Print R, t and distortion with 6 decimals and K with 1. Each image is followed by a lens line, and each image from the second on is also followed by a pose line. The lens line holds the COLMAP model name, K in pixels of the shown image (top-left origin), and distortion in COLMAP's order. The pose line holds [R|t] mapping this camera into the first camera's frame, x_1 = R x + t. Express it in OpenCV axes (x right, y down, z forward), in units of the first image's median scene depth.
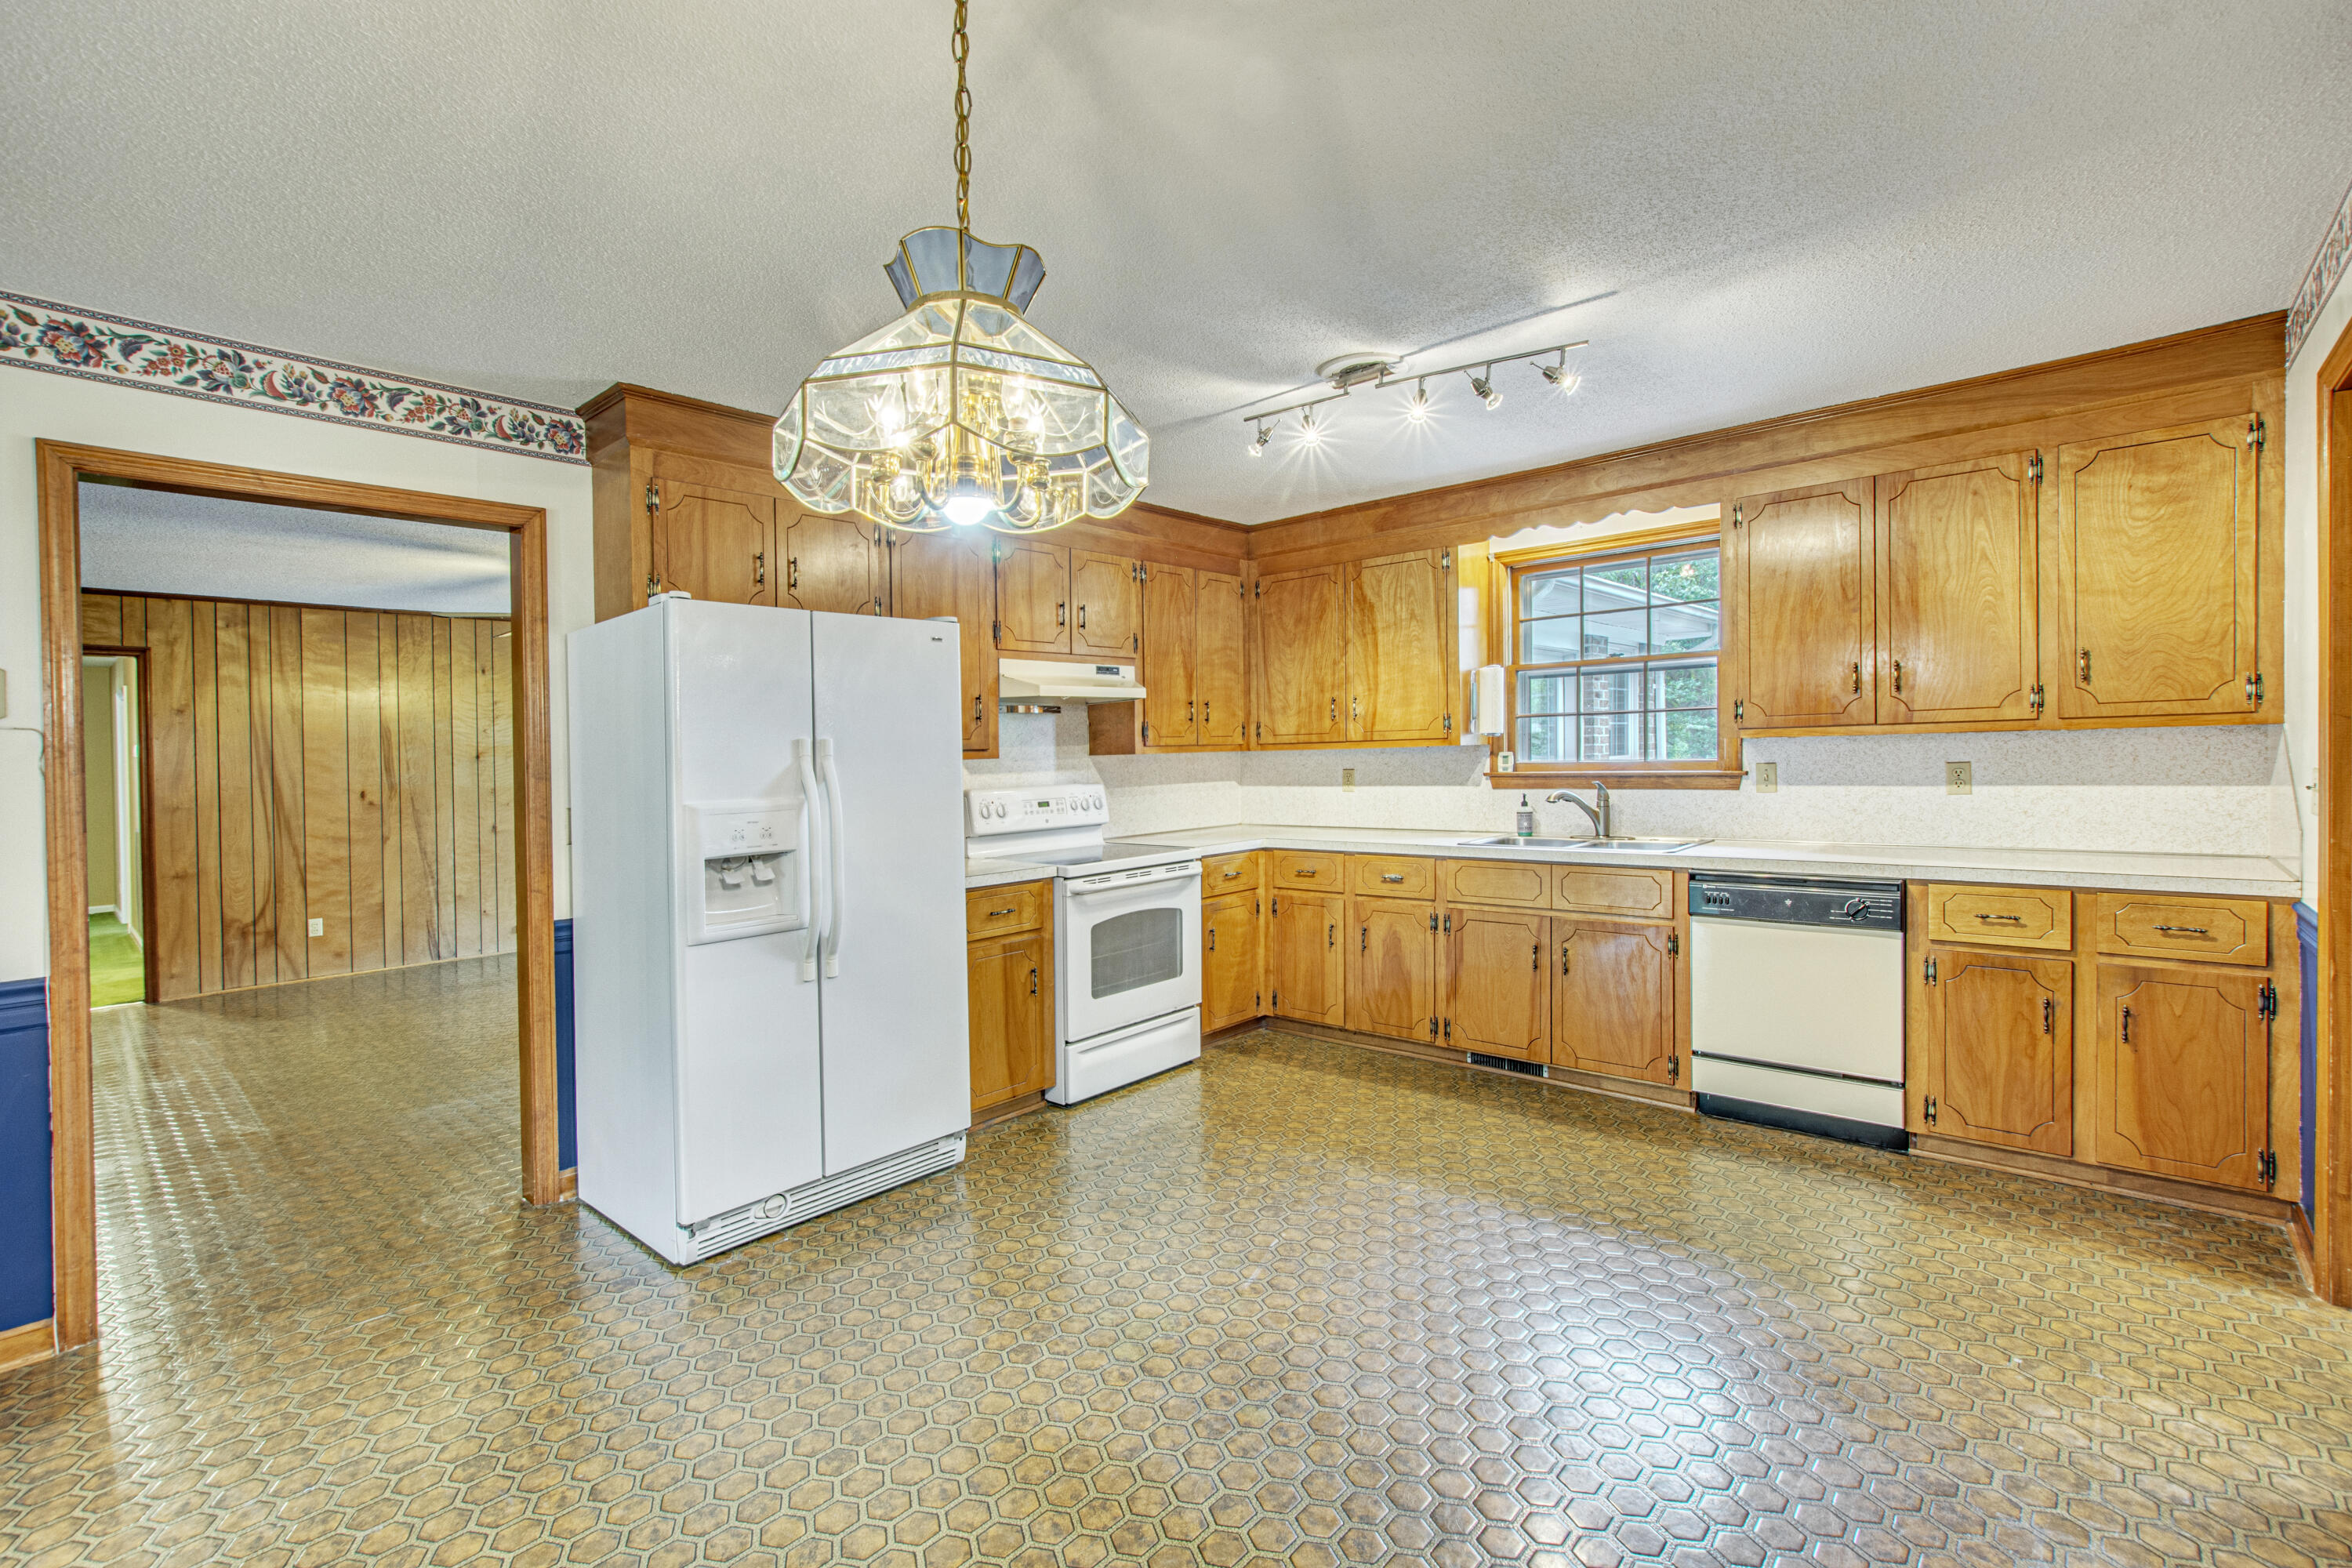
lens RADIAL K [[1055.3, 0, 1153.6], [0, 1055.3, 769.8], [0, 0, 1]] dist [-0.010655, 0.000822]
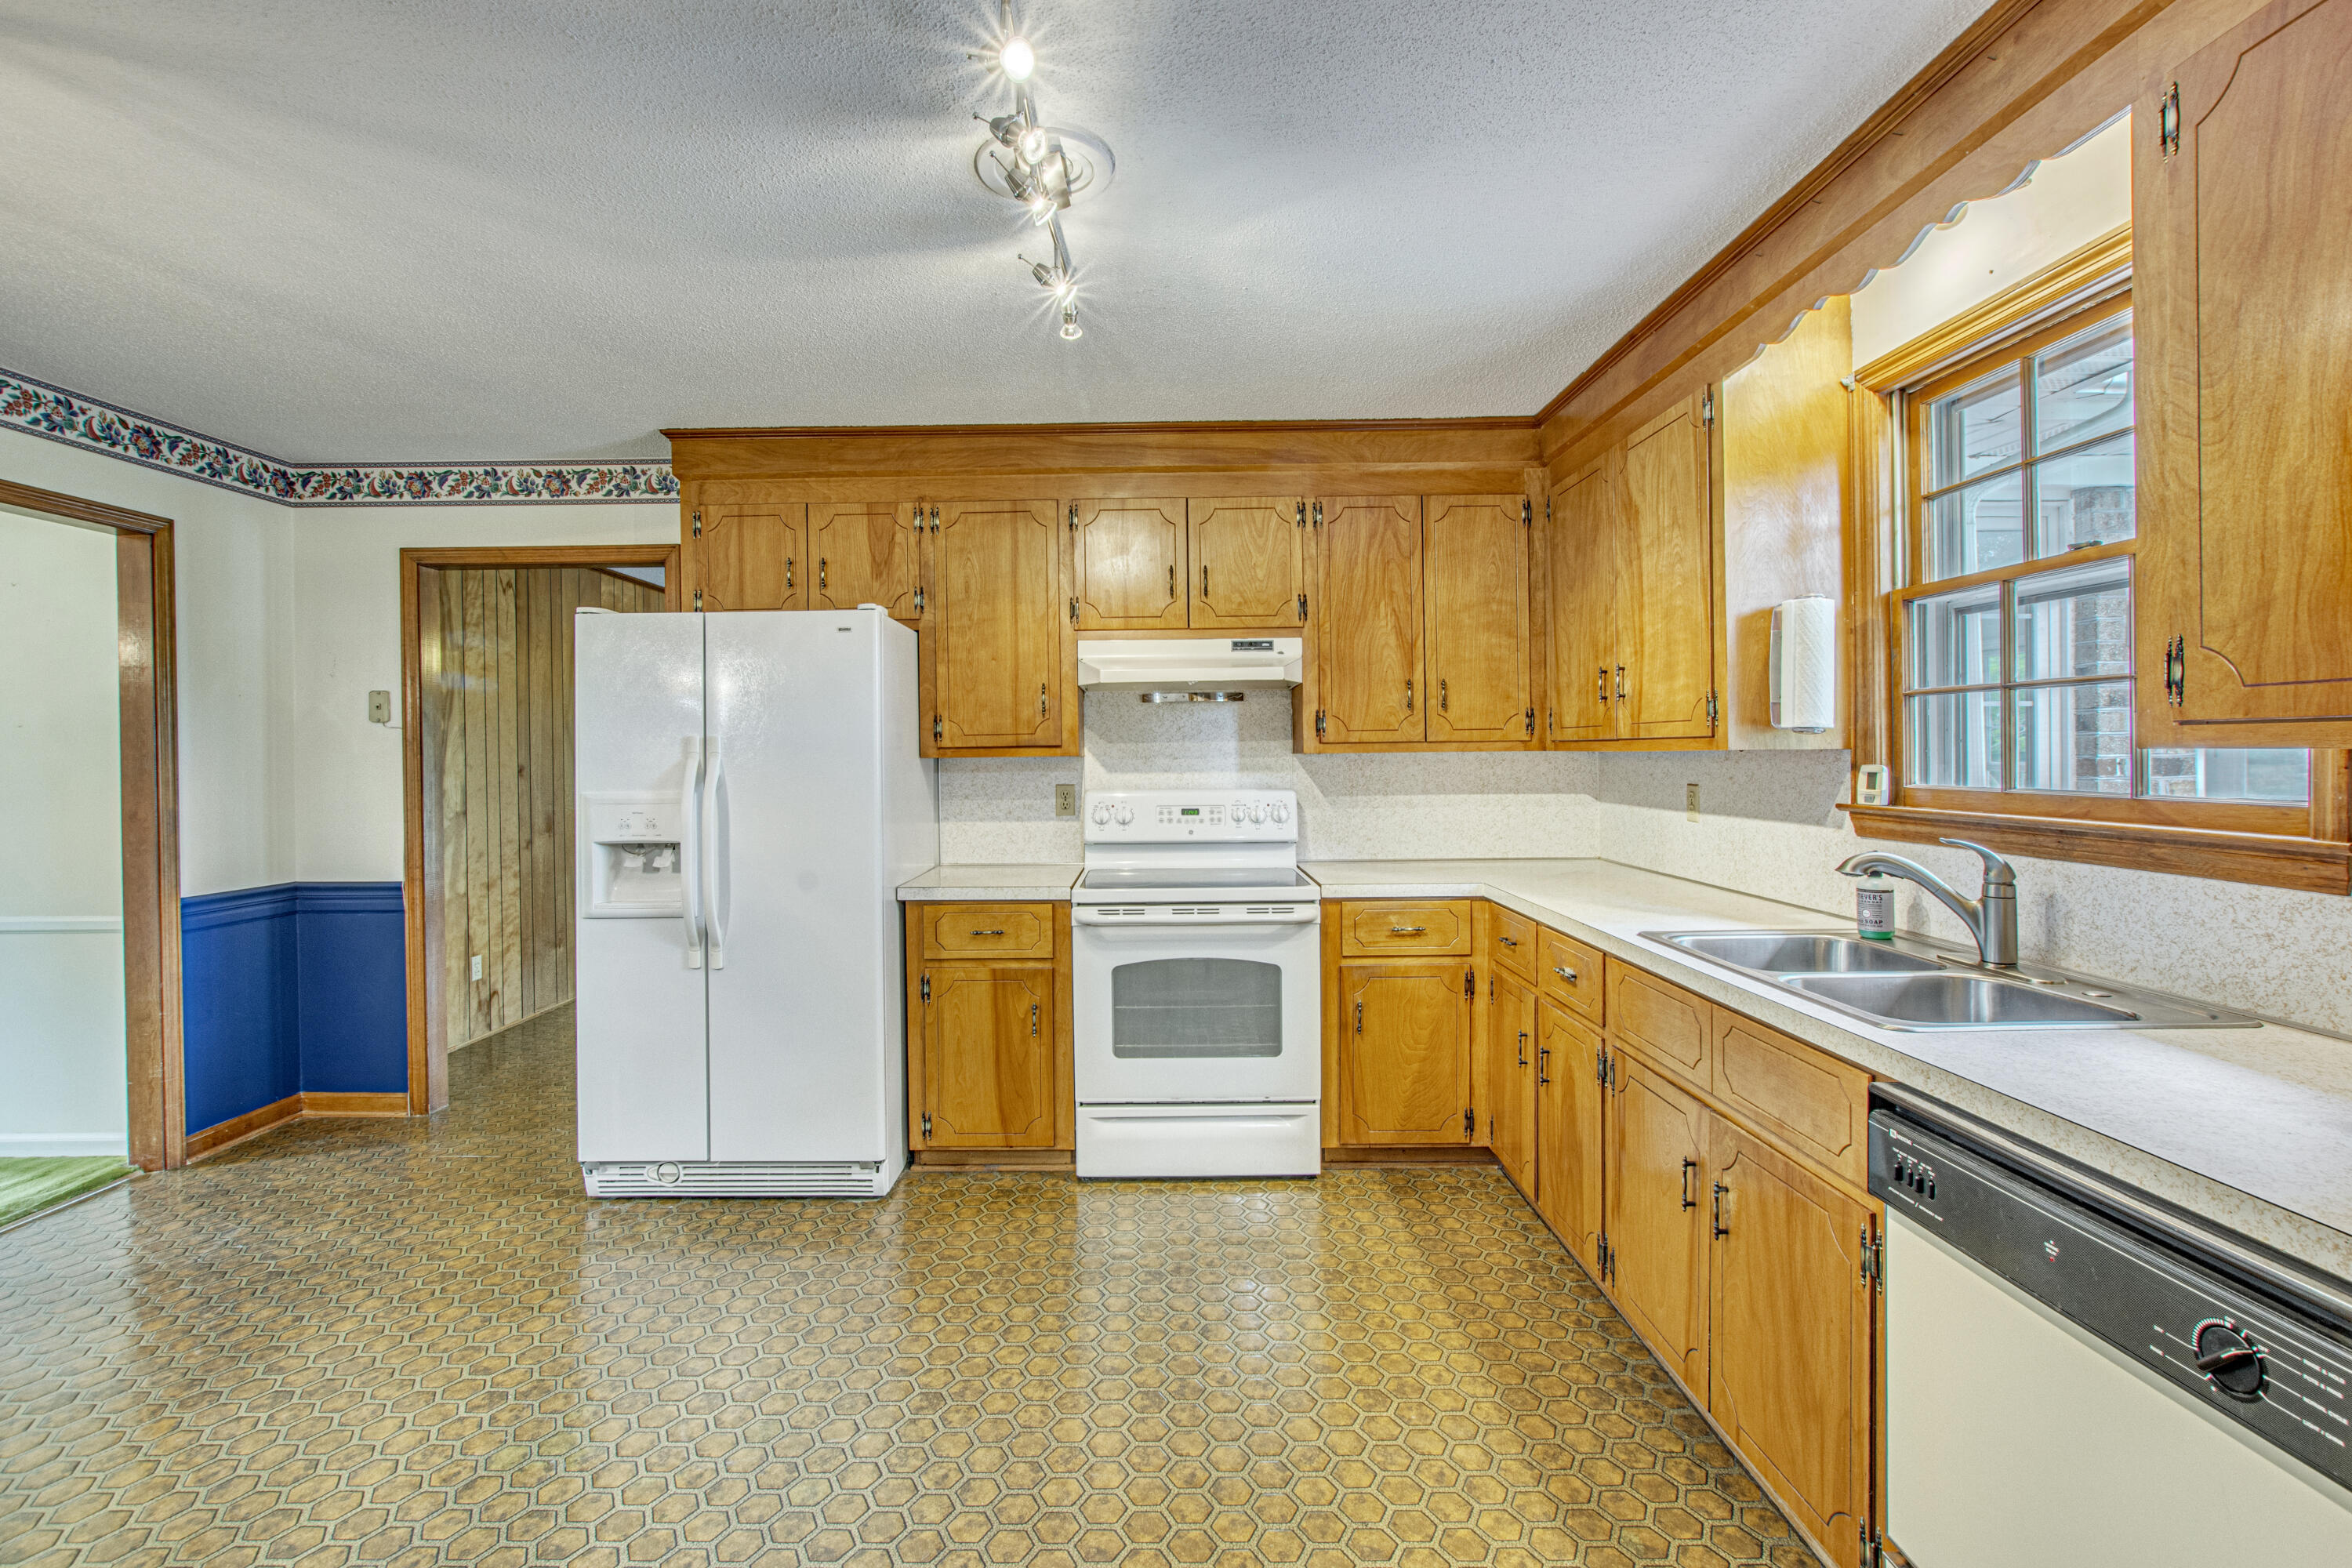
lens RADIAL K [[1055.3, 0, 1135.2], [0, 1055.3, 750.0], [0, 0, 1]] dist [-0.010655, 0.000822]
pose [[0.662509, 0.018409, -0.748828, 0.513823], [-0.019834, 0.999779, 0.007031, -0.022012], [0.748791, 0.010194, 0.662728, 0.441167]]
